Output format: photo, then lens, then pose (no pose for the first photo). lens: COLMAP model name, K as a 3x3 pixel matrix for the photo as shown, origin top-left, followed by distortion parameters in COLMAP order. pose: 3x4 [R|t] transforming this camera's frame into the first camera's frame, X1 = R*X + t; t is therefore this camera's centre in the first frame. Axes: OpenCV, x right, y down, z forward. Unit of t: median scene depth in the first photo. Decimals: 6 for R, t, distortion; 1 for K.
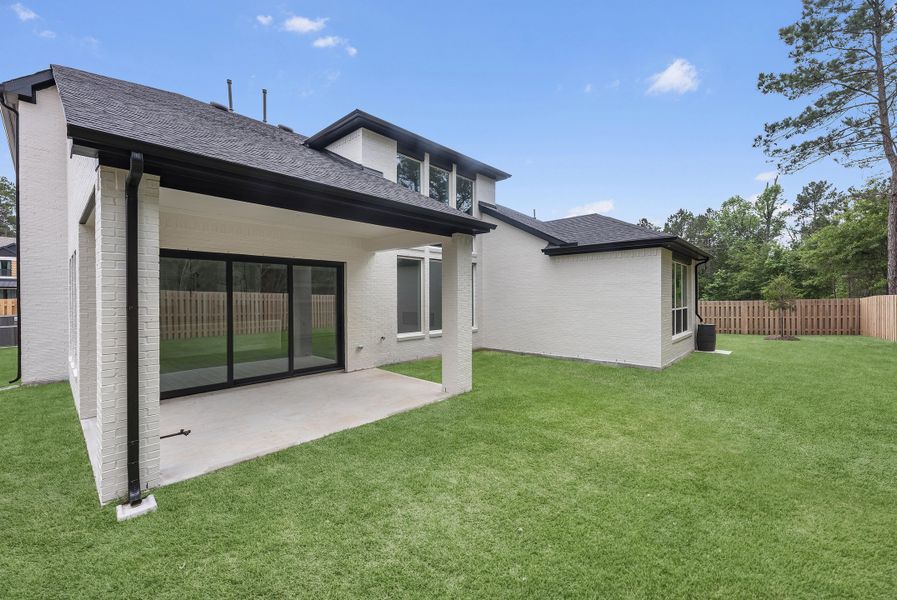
lens RADIAL K [[367.1, 0, 455.0], [0, 367.1, 300.4], [0, 0, 1]] dist [-0.003736, -0.000293]
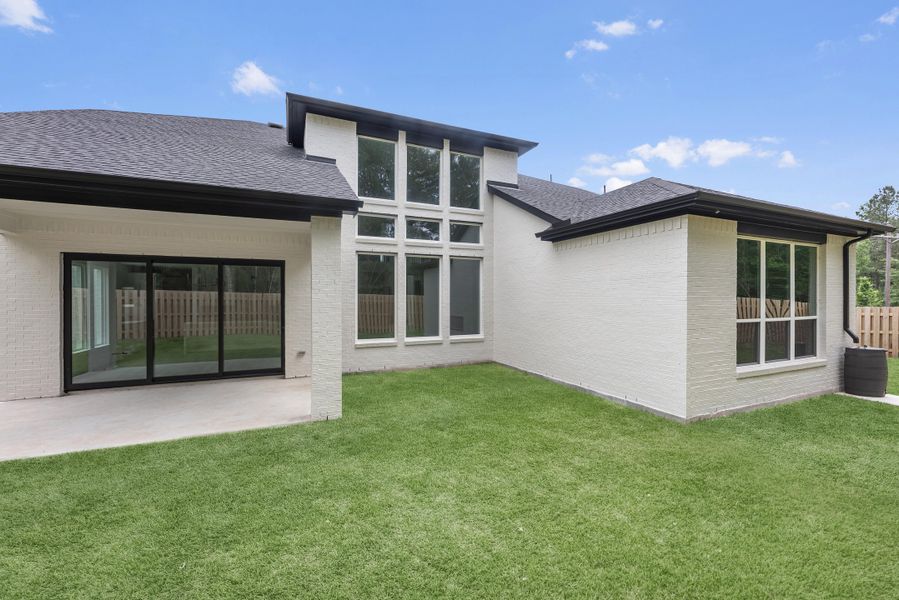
lens RADIAL K [[367.9, 0, 447.8], [0, 367.9, 303.8], [0, 0, 1]] dist [-0.003736, -0.000293]
pose [[0.914013, 0.008484, -0.405597, 0.384314], [-0.006905, 0.999962, 0.005357, -0.001321], [0.405627, -0.002095, 0.914036, 0.262148]]
